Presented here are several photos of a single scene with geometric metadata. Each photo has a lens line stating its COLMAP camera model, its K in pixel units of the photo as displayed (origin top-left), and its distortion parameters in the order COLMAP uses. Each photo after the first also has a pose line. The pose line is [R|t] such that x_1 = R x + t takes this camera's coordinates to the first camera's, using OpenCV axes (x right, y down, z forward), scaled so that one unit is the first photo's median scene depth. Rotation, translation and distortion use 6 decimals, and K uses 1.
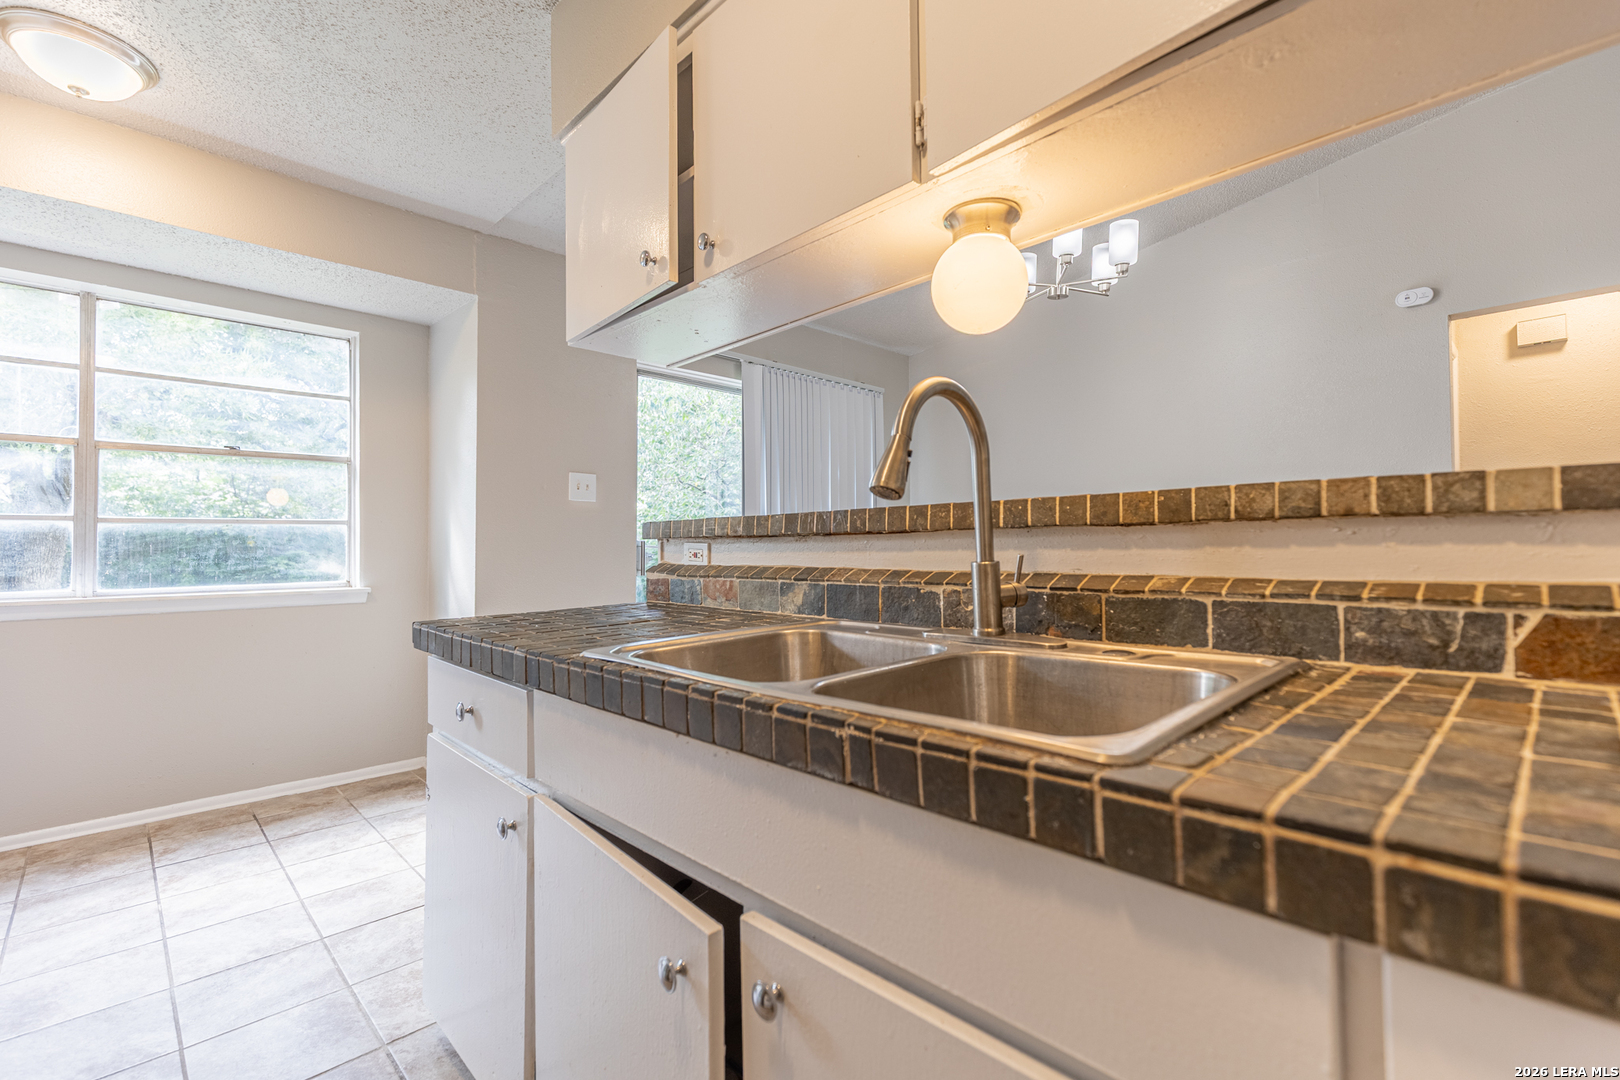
lens RADIAL K [[726.9, 0, 816.2], [0, 726.9, 536.9], [0, 0, 1]] dist [0.006648, -0.000577]
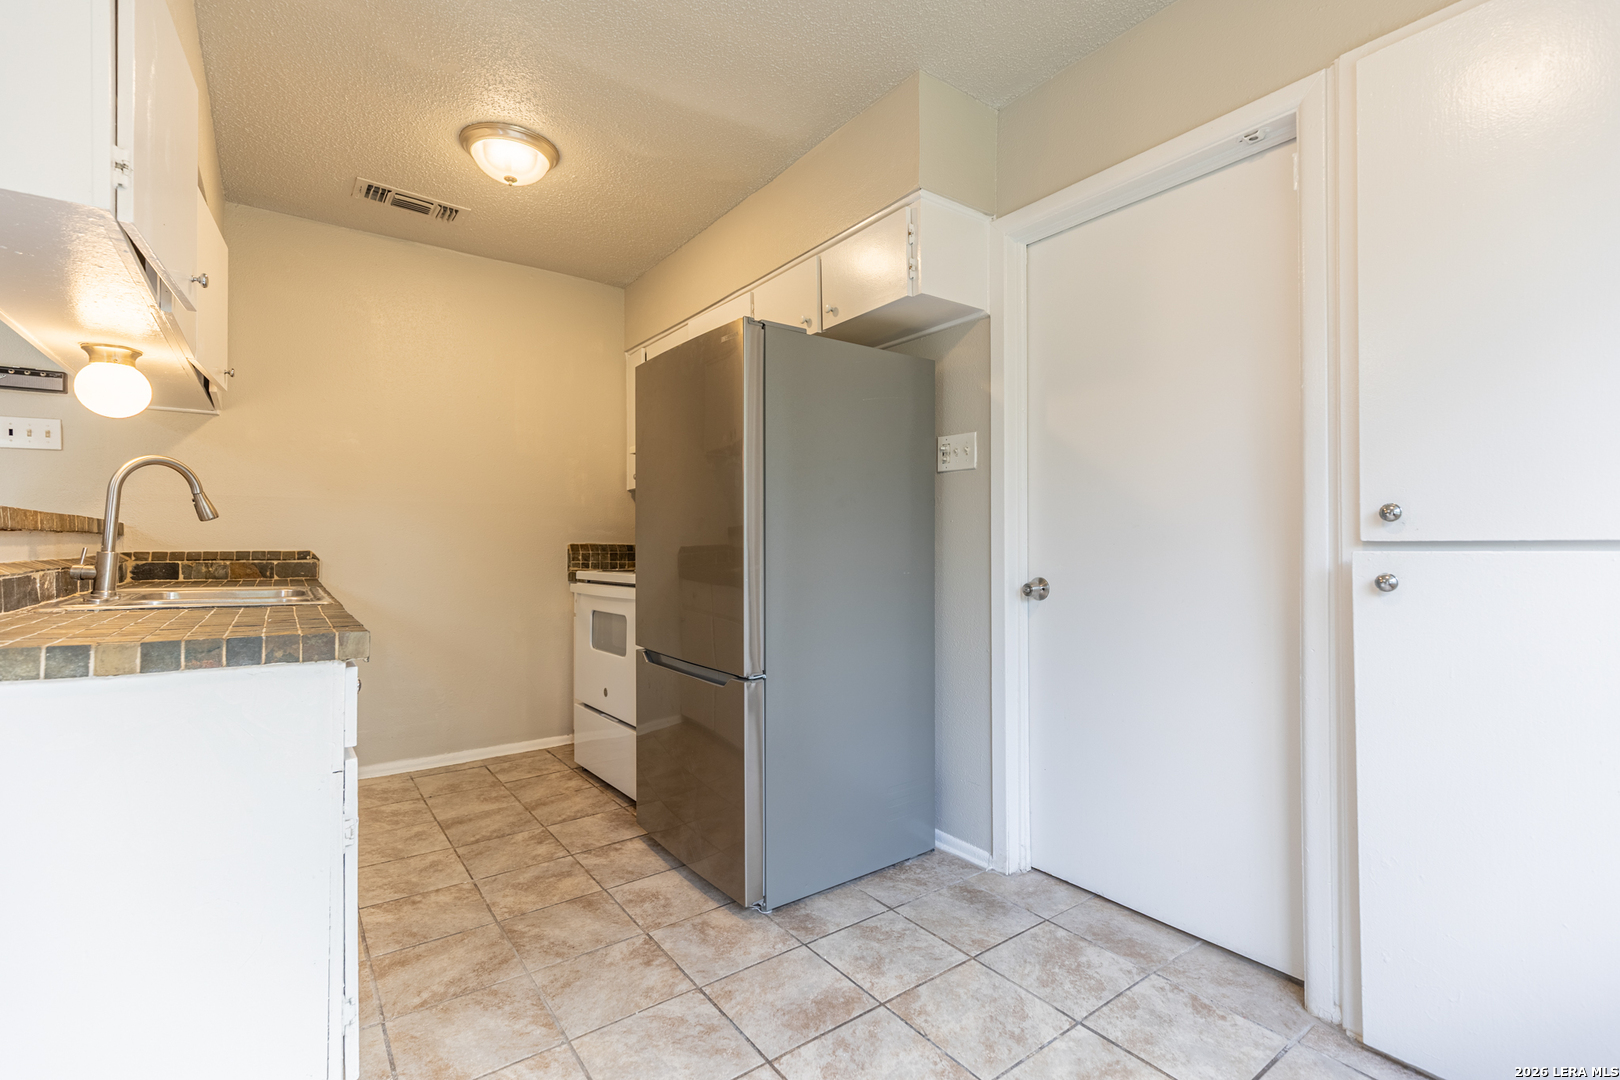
lens RADIAL K [[726.9, 0, 815.9], [0, 726.9, 536.8], [0, 0, 1]] dist [0.006648, -0.000577]
pose [[-0.990998, 0.006599, 0.133716, -1.415853], [0.003093, 0.999646, -0.026413, 0.042258], [-0.133843, -0.025762, -0.990668, 2.137929]]
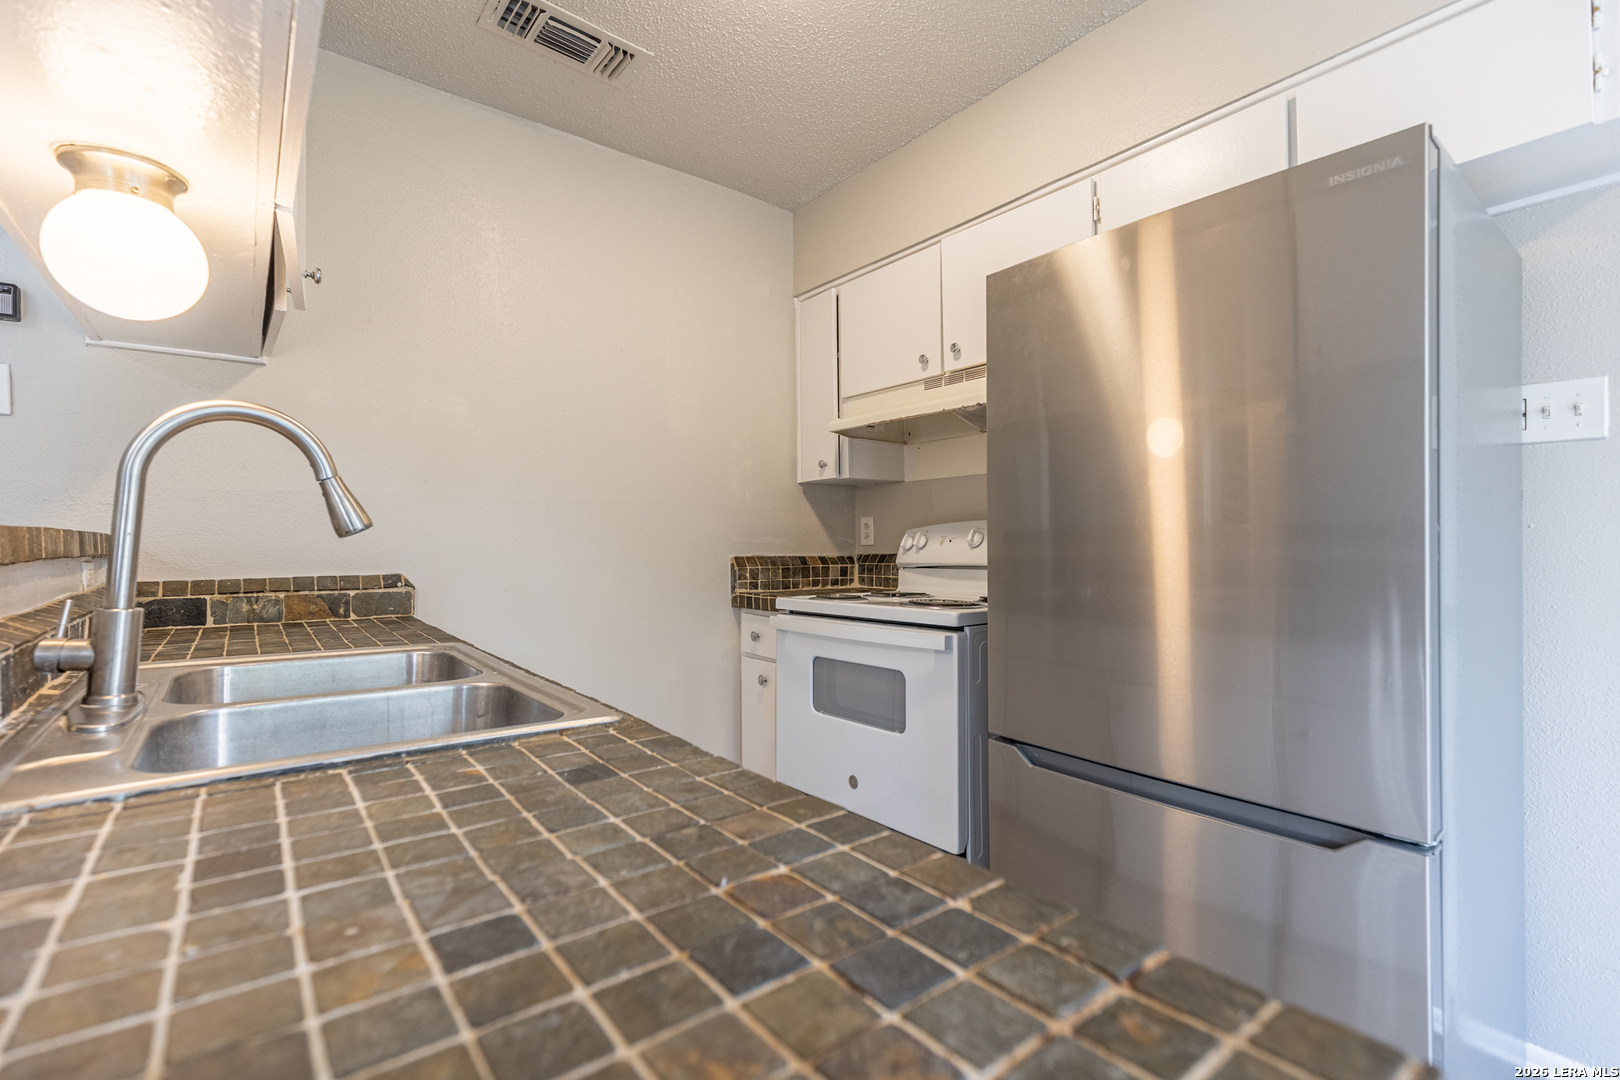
lens RADIAL K [[726.9, 0, 817.8], [0, 726.9, 533.9], [0, 0, 1]] dist [0.006648, -0.000577]
pose [[-0.994977, 0.012711, 0.099290, -0.509672], [0.010008, 0.999567, -0.027676, -0.013970], [-0.099599, -0.026543, -0.994674, 1.473606]]
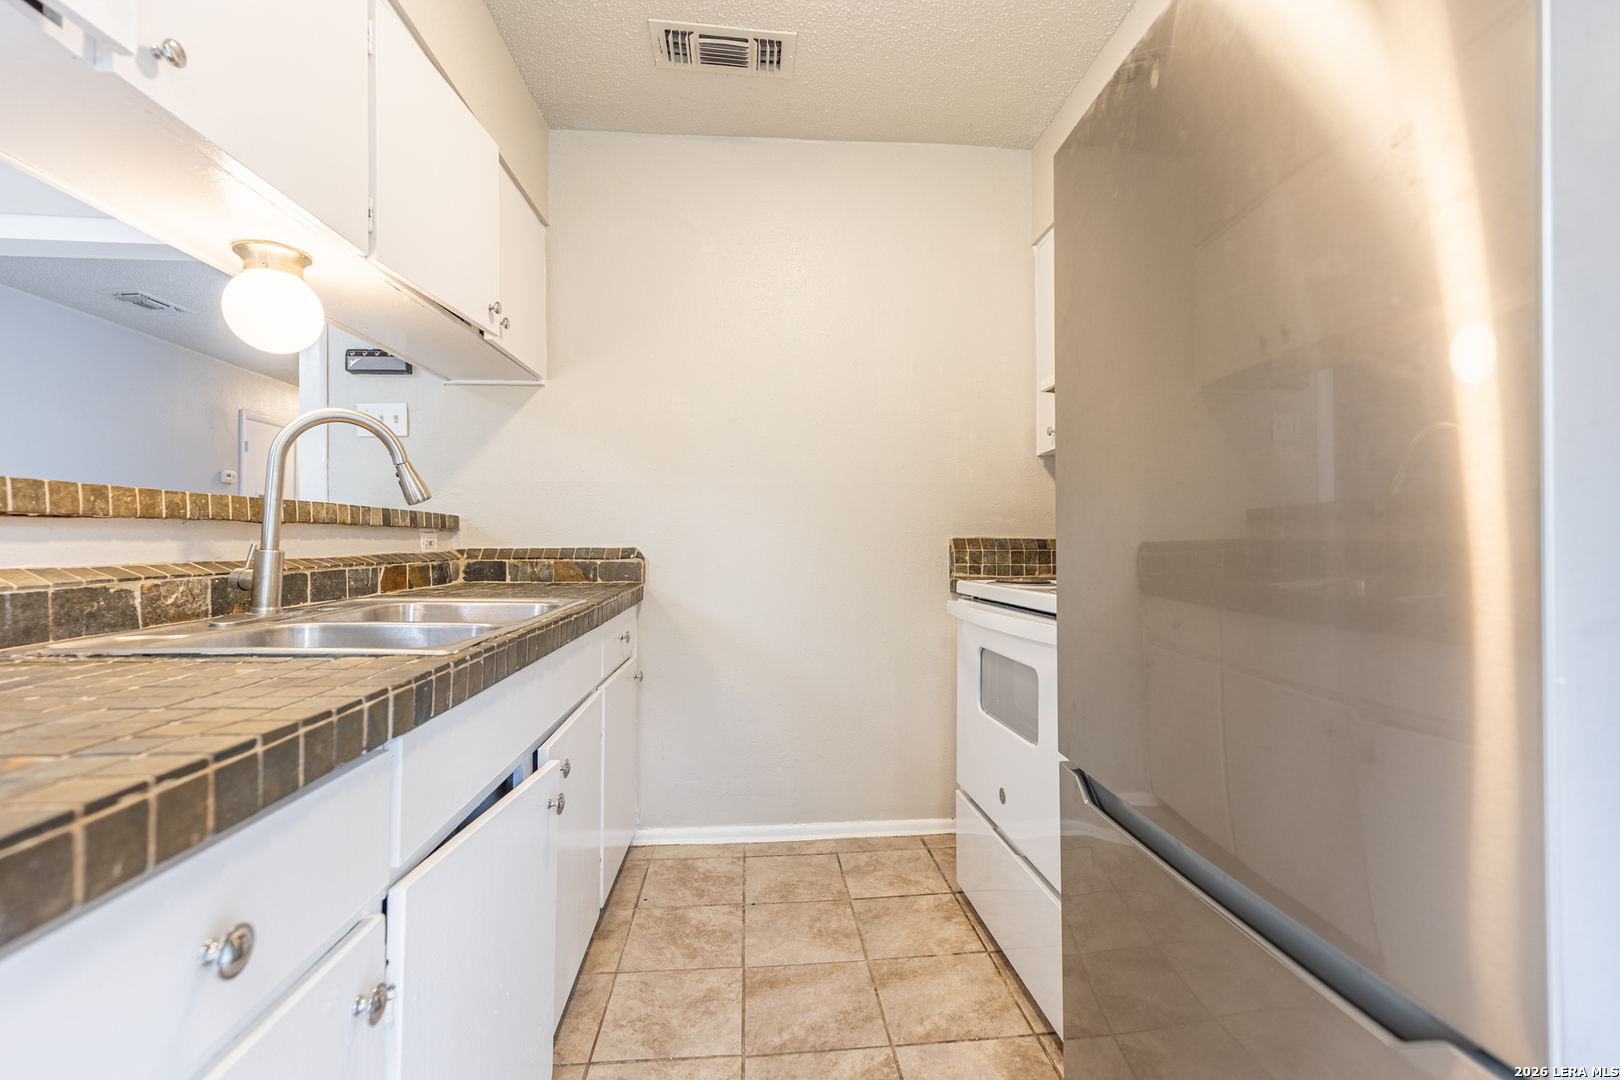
lens RADIAL K [[726.9, 0, 809.7], [0, 726.9, 536.6], [0, 0, 1]] dist [0.006648, -0.000577]
pose [[-0.770819, 0.010868, 0.636961, -1.014708], [-0.003442, 0.999769, -0.021224, 0.029685], [-0.637045, -0.018553, -0.770604, 1.165428]]
